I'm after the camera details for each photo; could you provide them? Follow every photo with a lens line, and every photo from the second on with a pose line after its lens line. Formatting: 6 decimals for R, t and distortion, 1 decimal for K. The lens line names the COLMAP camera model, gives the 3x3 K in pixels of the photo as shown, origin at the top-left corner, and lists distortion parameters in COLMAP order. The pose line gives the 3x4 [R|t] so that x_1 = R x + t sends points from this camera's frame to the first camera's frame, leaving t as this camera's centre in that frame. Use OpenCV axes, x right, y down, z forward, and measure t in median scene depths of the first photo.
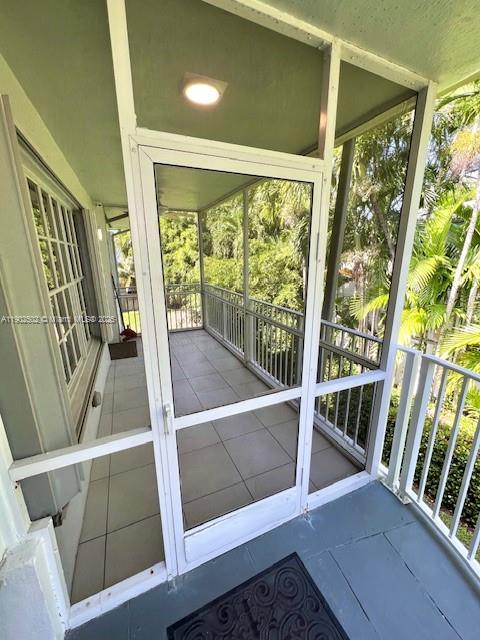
lens RADIAL K [[255.2, 0, 241.8], [0, 255.2, 323.6], [0, 0, 1]] dist [-0.001542, -0.000295]
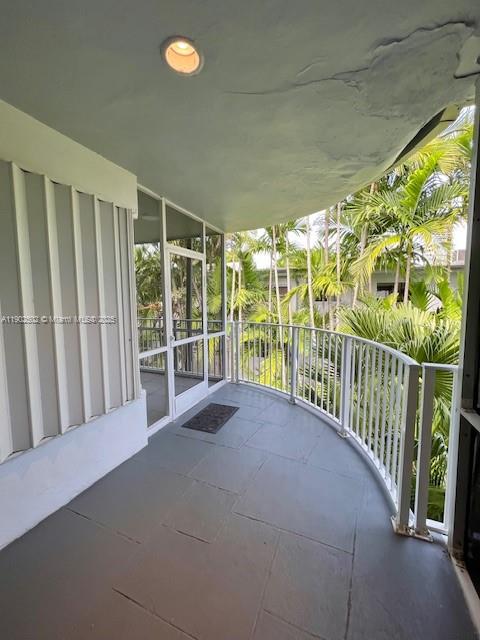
lens RADIAL K [[255.2, 0, 240.4], [0, 255.2, 321.5], [0, 0, 1]] dist [-0.001542, -0.000295]
pose [[0.725580, -0.058946, 0.685608, -1.421763], [0.180344, 0.977789, -0.106791, 0.532593], [-0.664085, 0.201130, 0.720095, -1.258401]]
